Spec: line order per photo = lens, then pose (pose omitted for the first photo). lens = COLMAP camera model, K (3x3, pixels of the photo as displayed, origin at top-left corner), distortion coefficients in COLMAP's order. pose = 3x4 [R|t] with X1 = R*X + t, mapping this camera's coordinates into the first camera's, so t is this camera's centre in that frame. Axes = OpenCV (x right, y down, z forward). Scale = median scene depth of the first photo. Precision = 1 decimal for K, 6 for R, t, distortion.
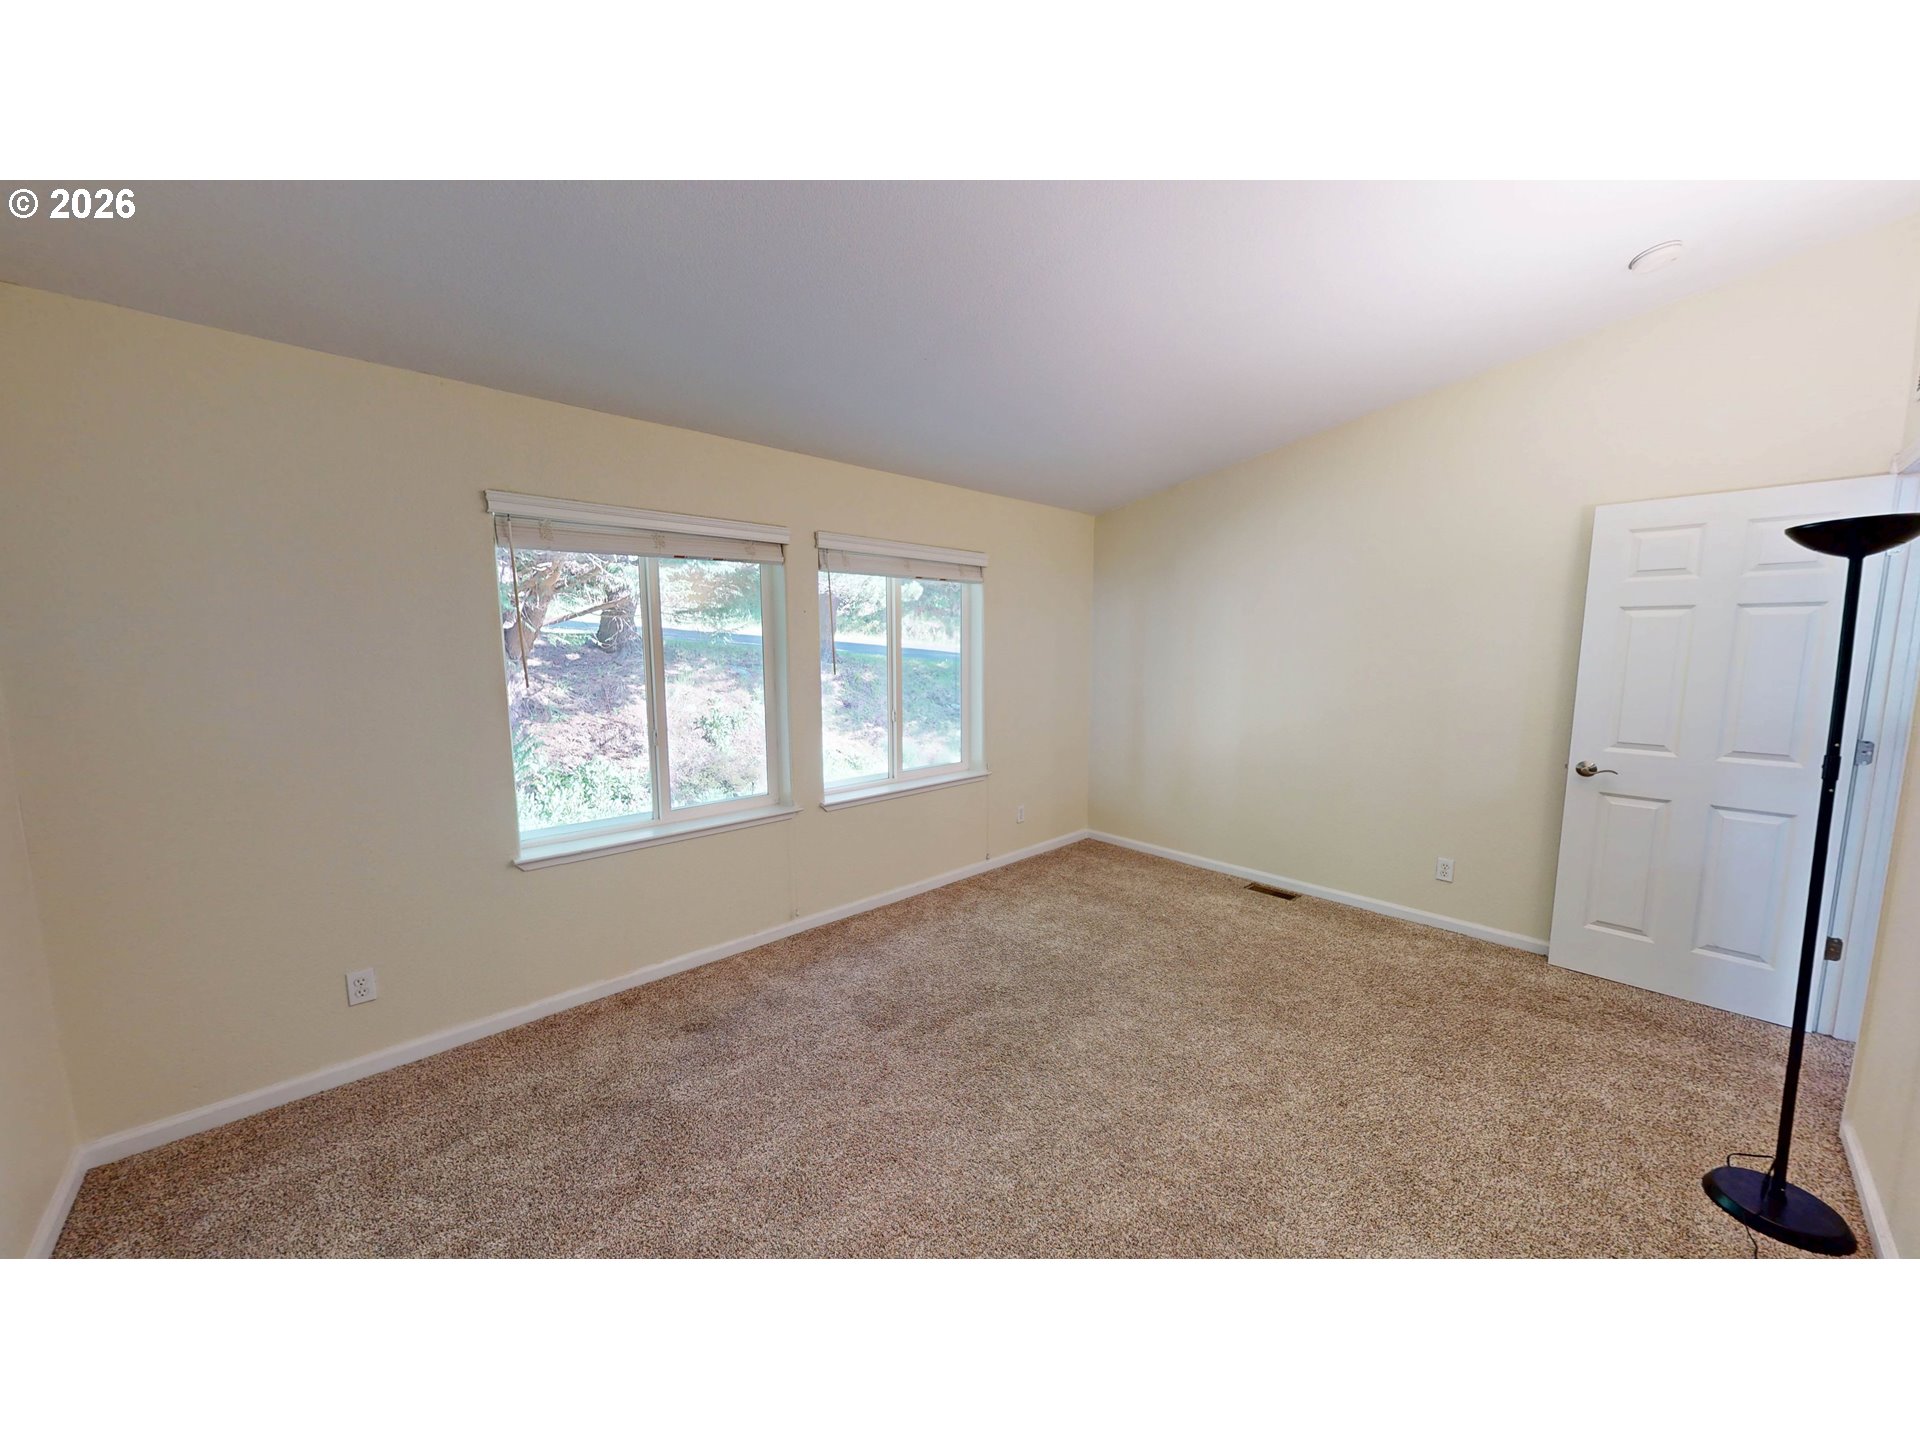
lens RADIAL K [[701.5, 0, 976.0], [0, 701.5, 721.4], [0, 0, 1]] dist [0.001982, 0.000217]
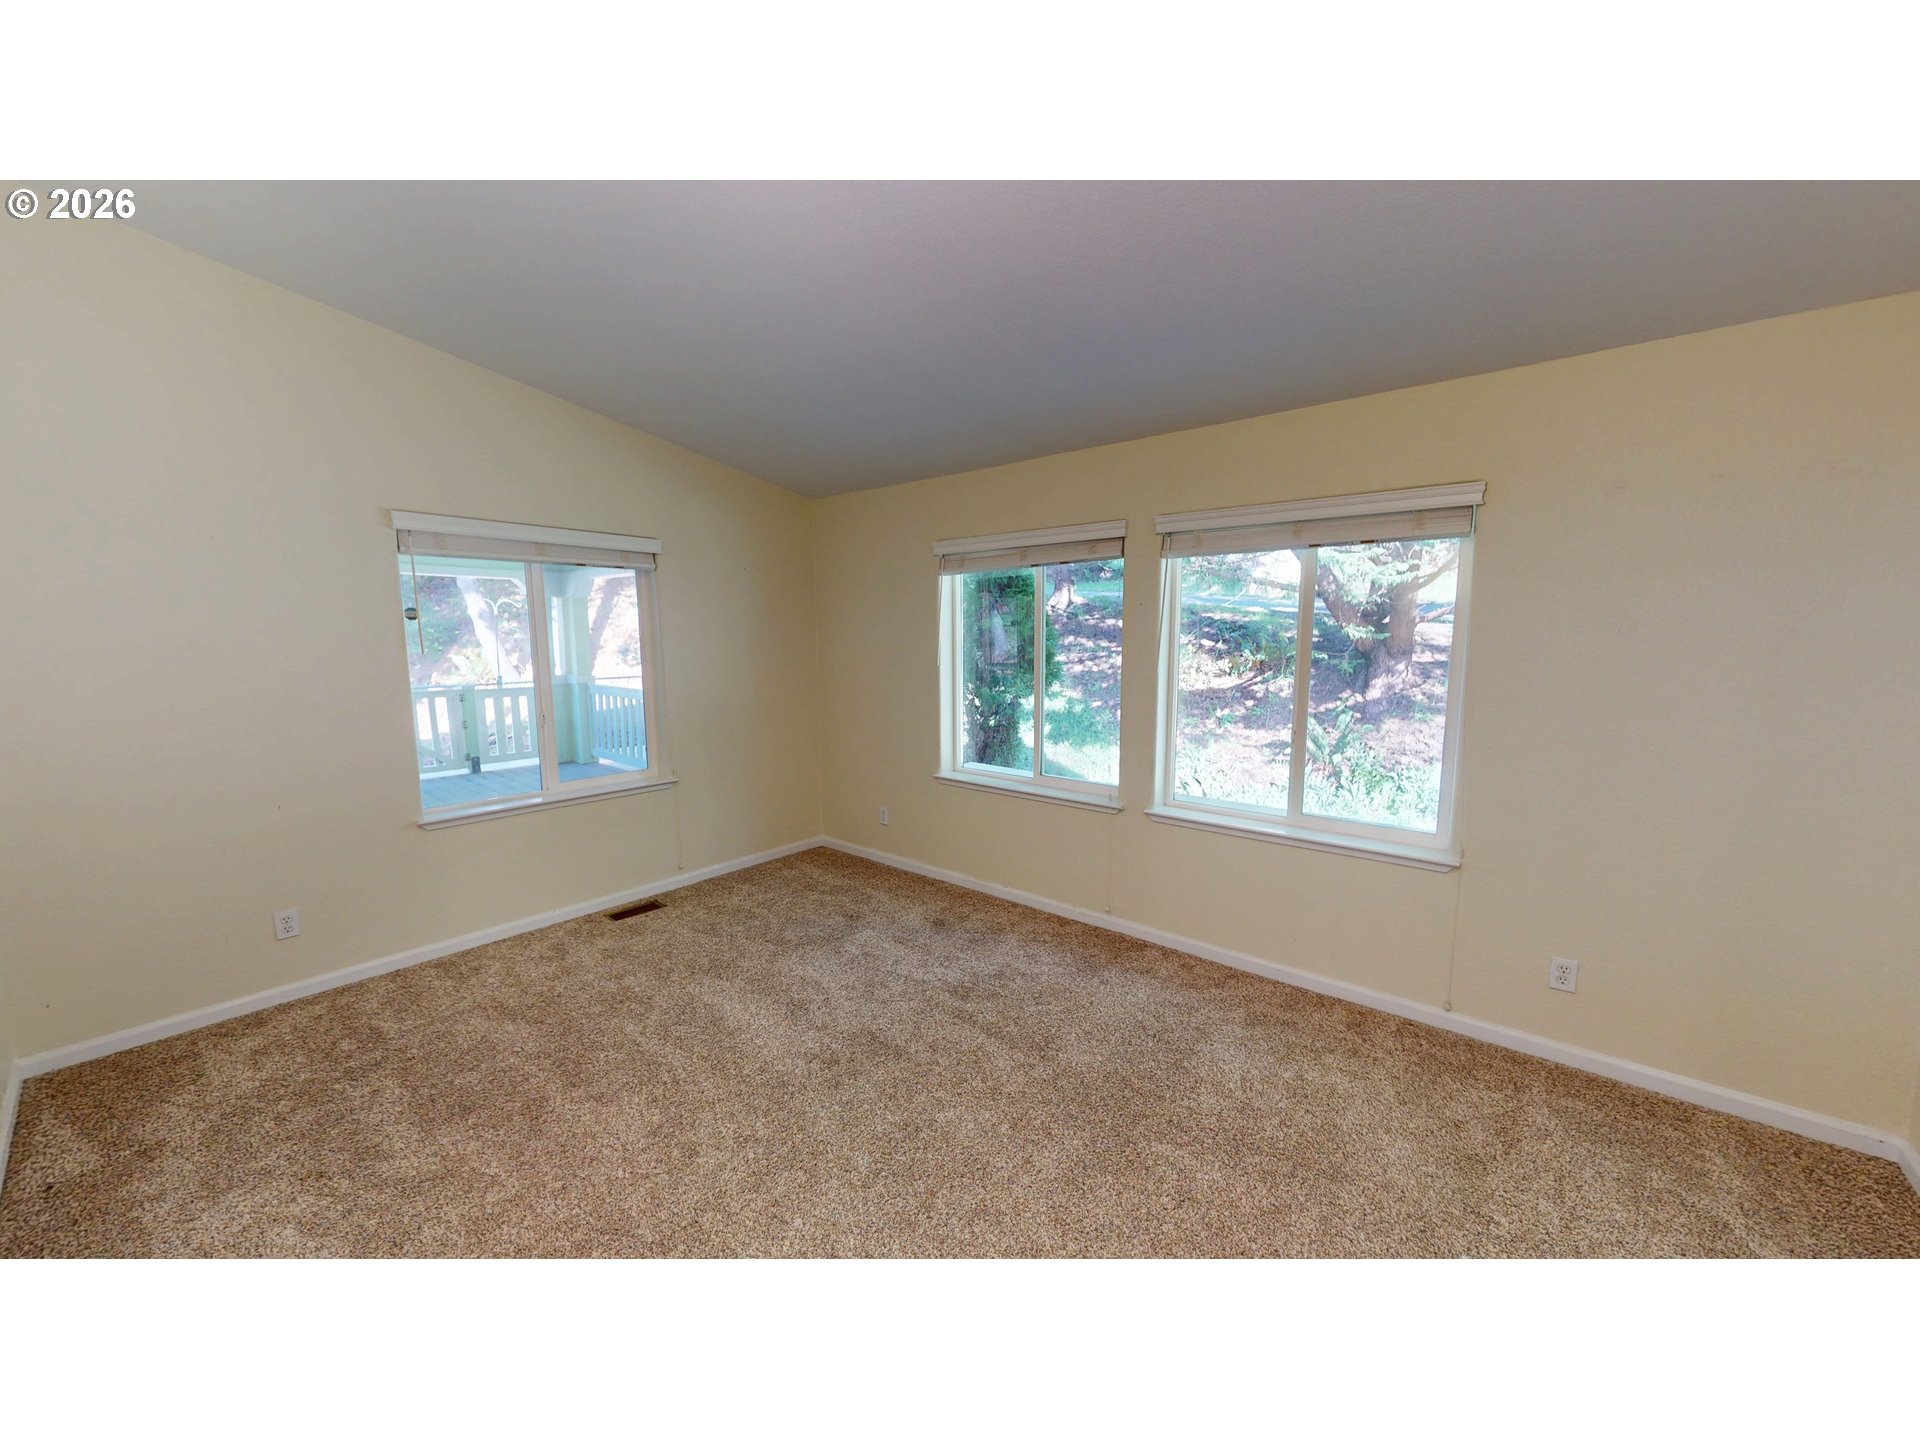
lens RADIAL K [[701.5, 0, 976.0], [0, 701.5, 721.4], [0, 0, 1]] dist [0.001982, 0.000217]
pose [[0.102342, 0.120966, -0.987367, 0.610544], [-0.115364, 0.987324, 0.109003, -0.068687], [0.988037, 0.102751, 0.115000, 0.607330]]
